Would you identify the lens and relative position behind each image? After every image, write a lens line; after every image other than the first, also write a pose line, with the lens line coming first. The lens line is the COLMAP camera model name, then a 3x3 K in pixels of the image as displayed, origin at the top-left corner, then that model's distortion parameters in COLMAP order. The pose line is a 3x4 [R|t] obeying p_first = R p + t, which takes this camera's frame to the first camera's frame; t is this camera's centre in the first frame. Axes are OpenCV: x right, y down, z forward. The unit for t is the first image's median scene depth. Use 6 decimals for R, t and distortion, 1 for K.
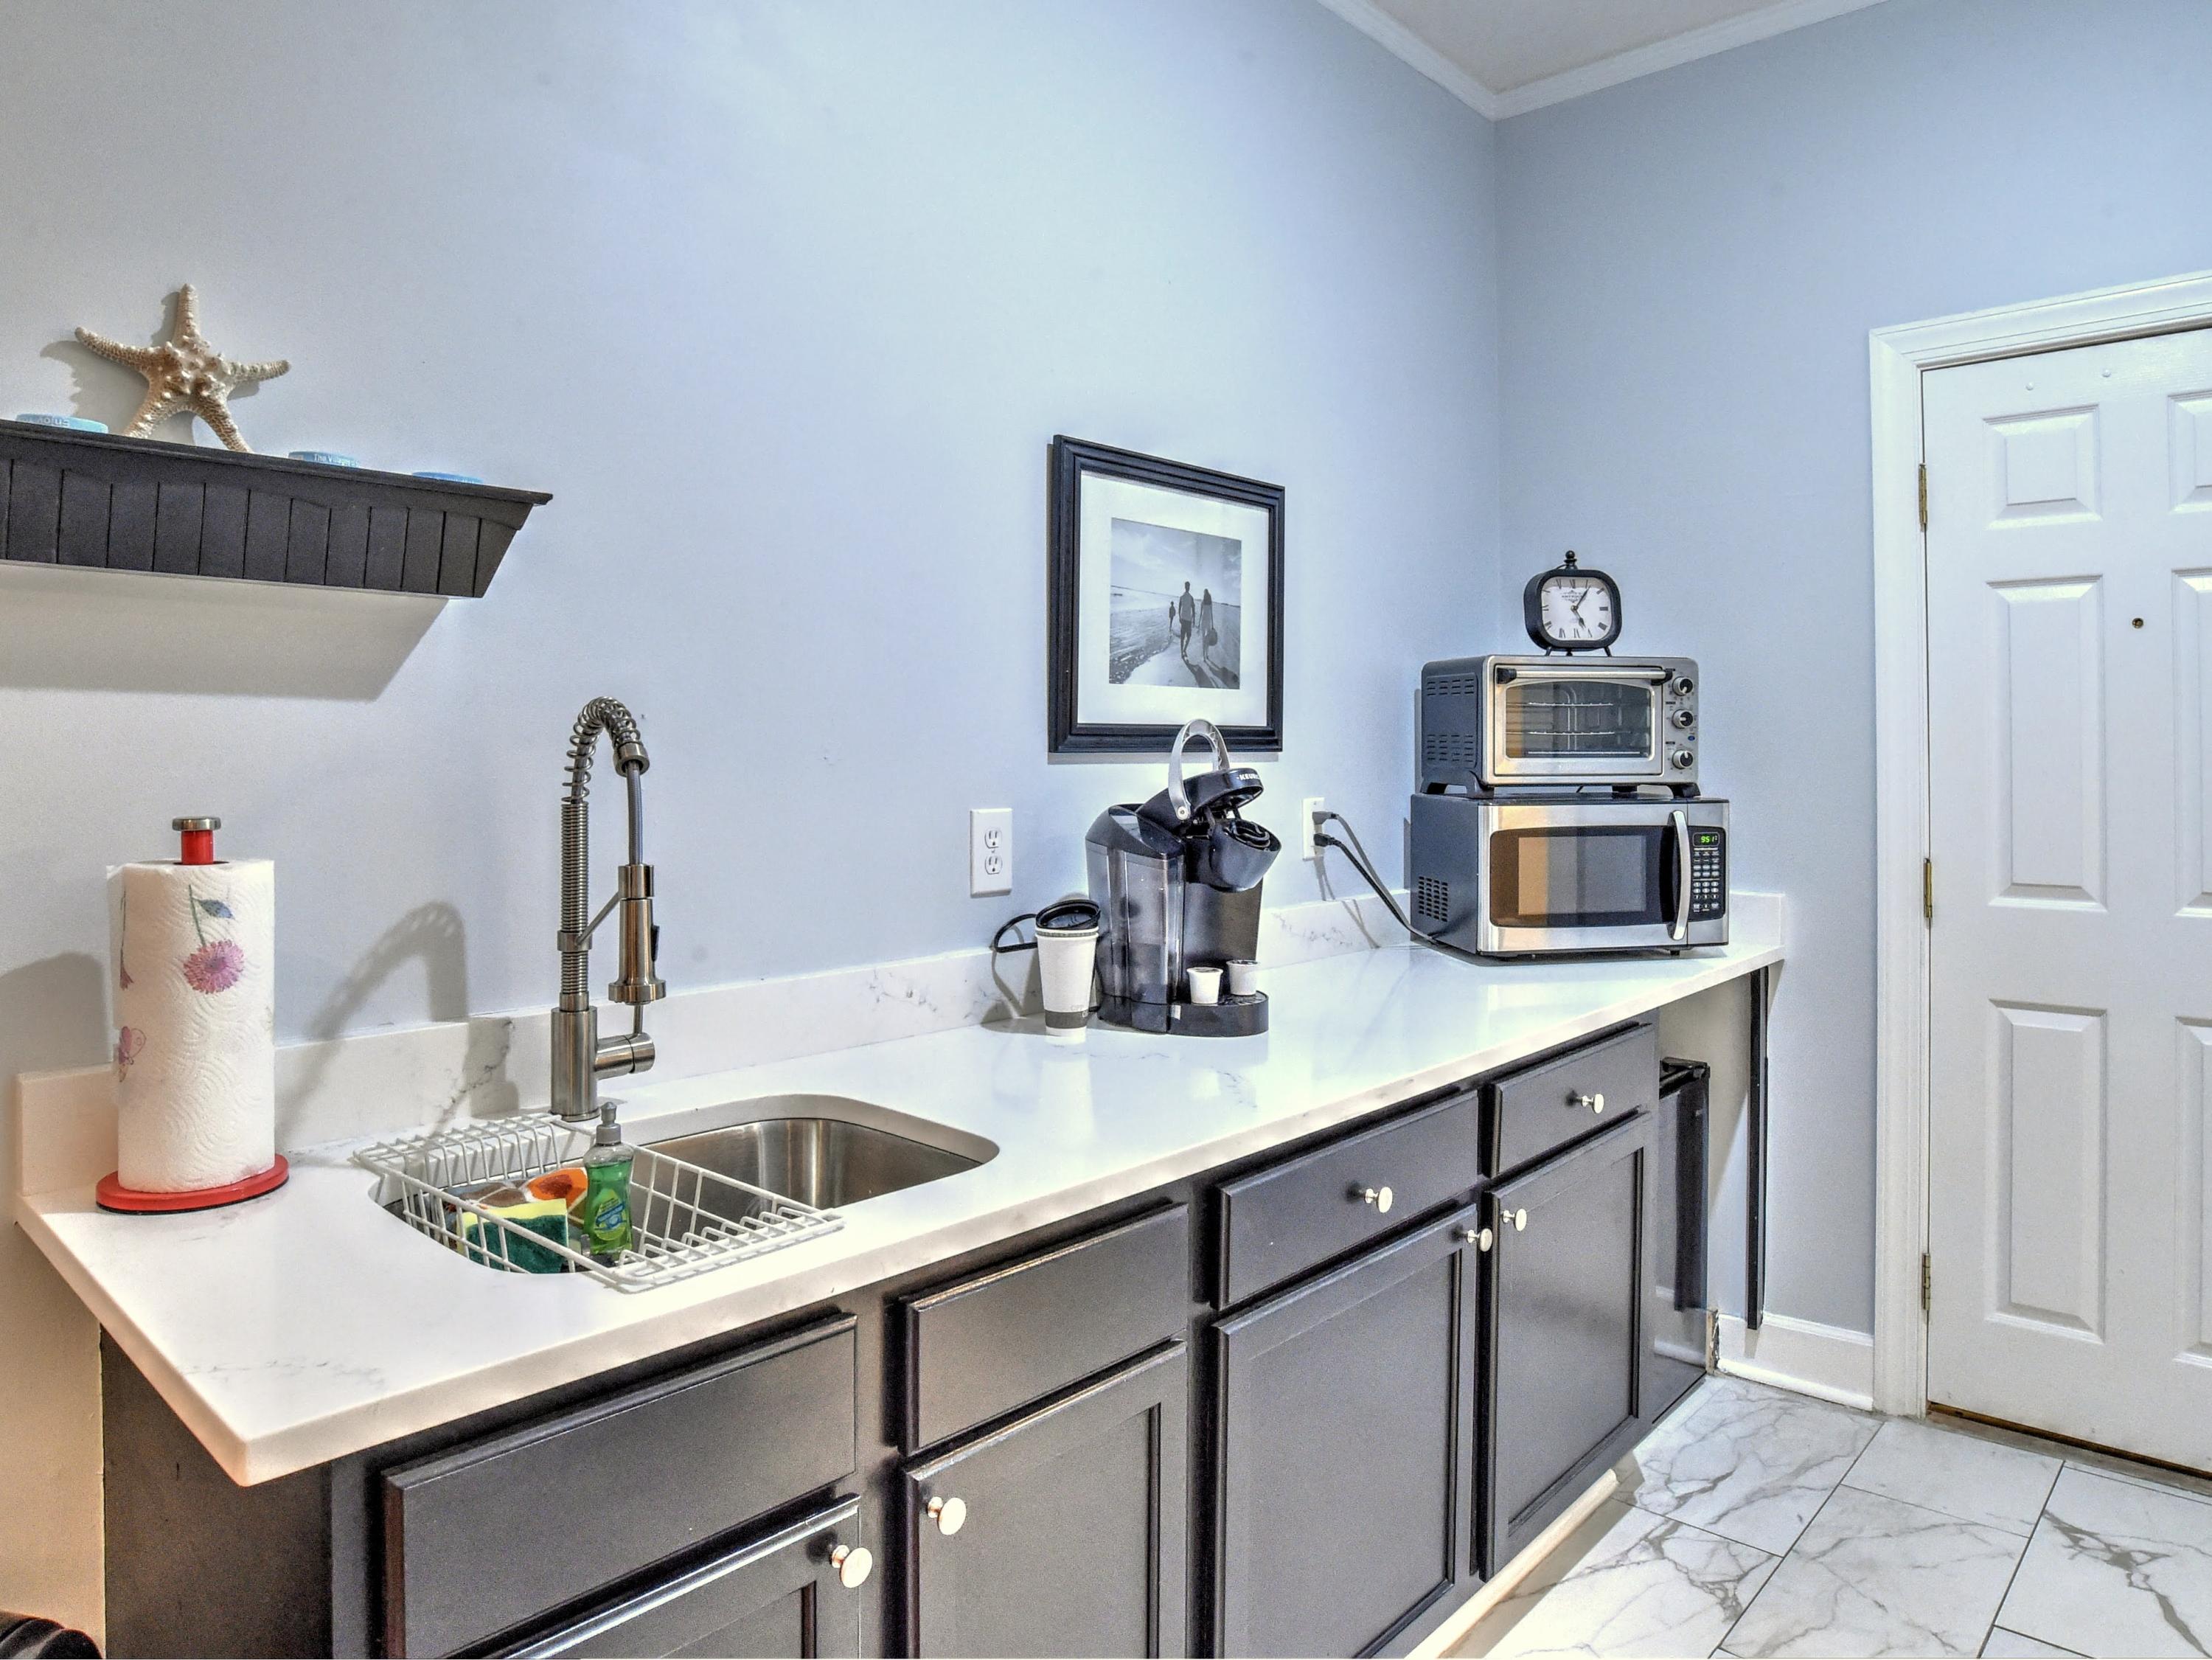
lens RADIAL K [[1457.2, 0, 1101.8], [0, 1457.2, 832.1], [0, 0, 1]] dist [-0.011240, -0.002667]
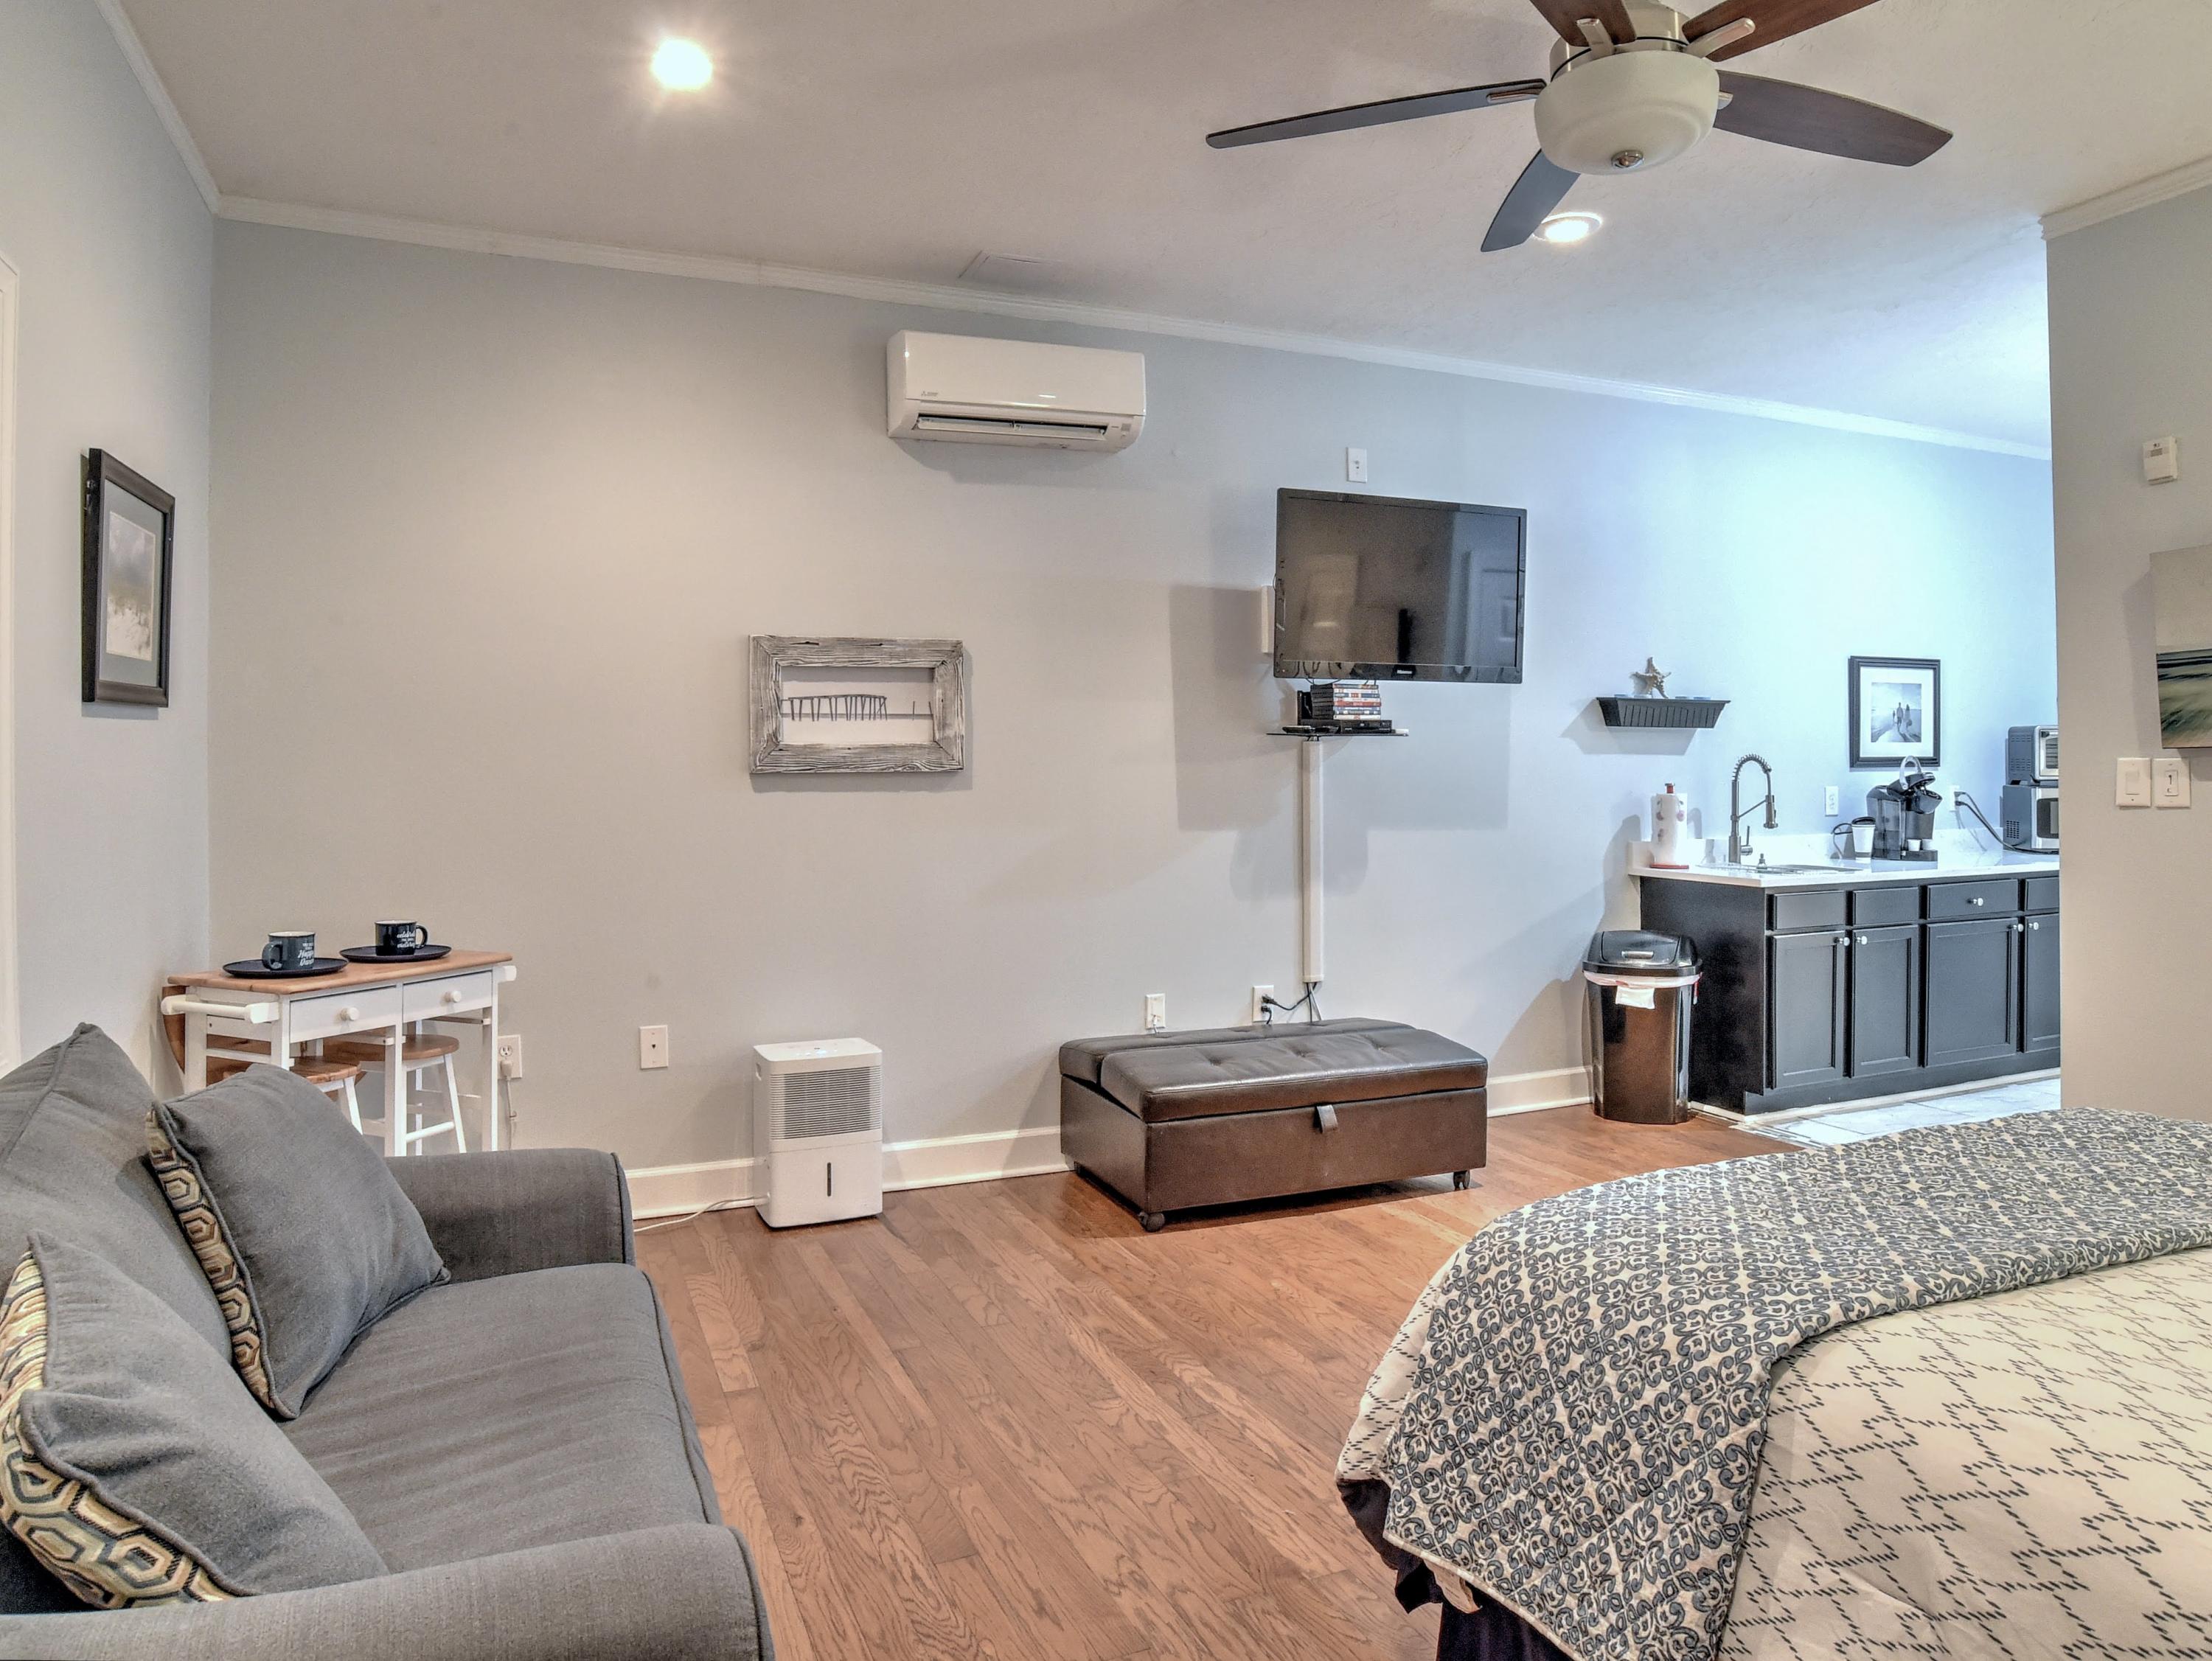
lens RADIAL K [[1457.0, 0, 1103.6], [0, 1457.0, 816.5], [0, 0, 1]] dist [-0.011240, -0.002667]
pose [[0.927982, 0.001237, -0.372622, -0.348171], [-0.011375, 0.999622, -0.025011, 0.135061], [0.372451, 0.027449, 0.927646, -2.286212]]
